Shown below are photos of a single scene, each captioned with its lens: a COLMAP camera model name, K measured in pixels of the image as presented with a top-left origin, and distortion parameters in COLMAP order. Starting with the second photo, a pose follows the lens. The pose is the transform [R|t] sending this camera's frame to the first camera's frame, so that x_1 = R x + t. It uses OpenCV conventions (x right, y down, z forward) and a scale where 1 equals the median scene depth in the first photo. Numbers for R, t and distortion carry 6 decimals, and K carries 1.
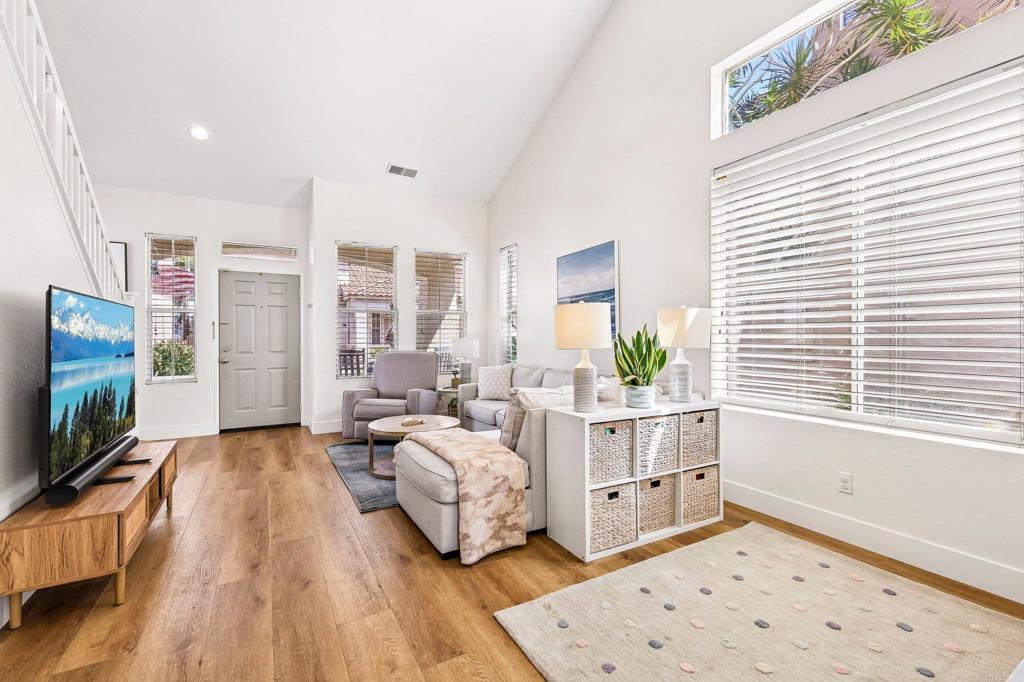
lens RADIAL K [[443.9, 0, 514.0], [0, 443.9, 338.6], [0, 0, 1]] dist [0.002875, 0.000716]
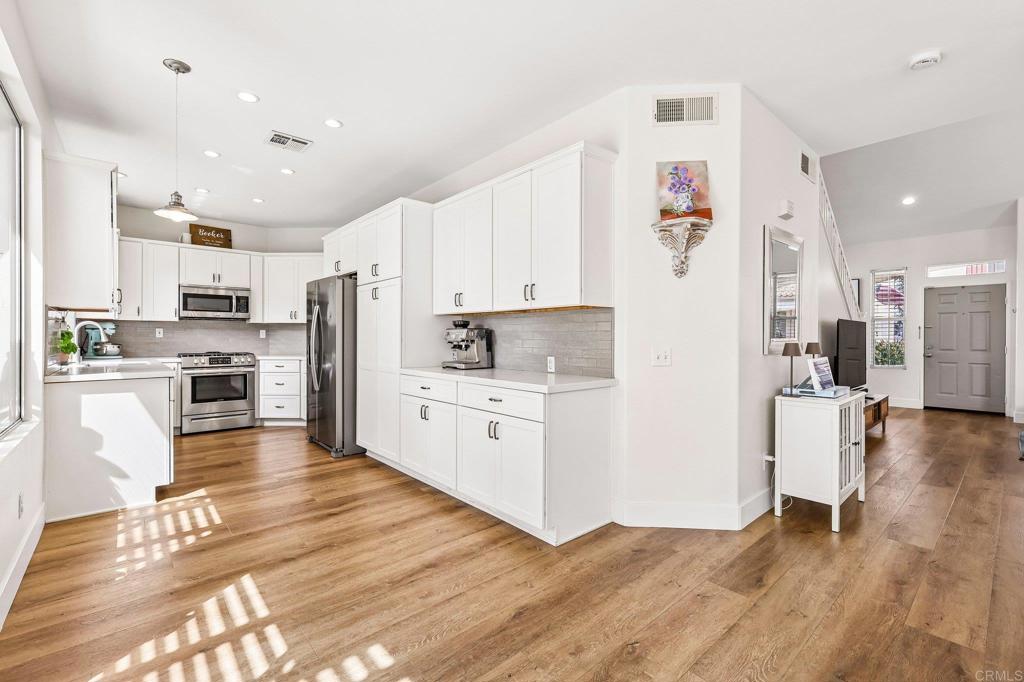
lens RADIAL K [[443.9, 0, 514.0], [0, 443.9, 338.6], [0, 0, 1]] dist [0.002875, 0.000716]
pose [[0.207756, 0.006923, -0.978156, 0.662630], [-0.007255, 0.999958, 0.005537, 0.001243], [0.978154, 0.005946, 0.207798, -0.827477]]
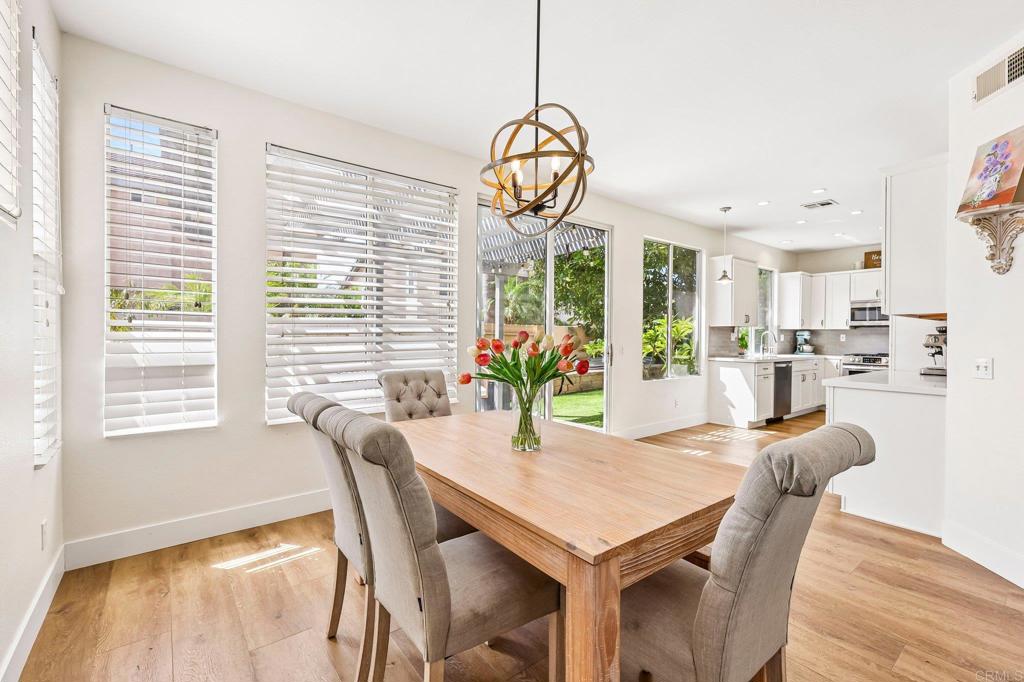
lens RADIAL K [[443.9, 0, 514.0], [0, 443.9, 338.6], [0, 0, 1]] dist [0.002875, 0.000716]
pose [[-0.988467, -0.003708, -0.151388, 0.767915], [-0.005463, 0.999923, 0.011182, -0.013211], [0.151335, 0.011881, -0.988411, 0.205734]]
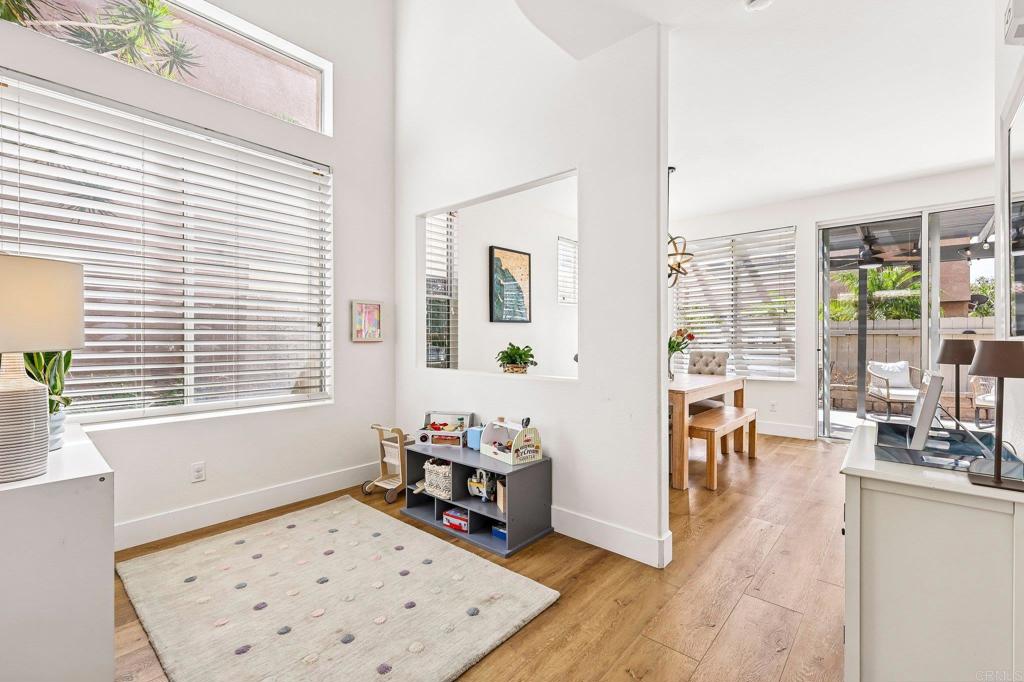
lens RADIAL K [[443.9, 0, 514.0], [0, 443.9, 338.6], [0, 0, 1]] dist [0.002875, 0.000716]
pose [[-0.327531, -0.000765, 0.944840, -0.376493], [0.002580, 0.999995, 0.001704, 0.007886], [-0.944837, 0.002996, -0.327527, 0.494157]]
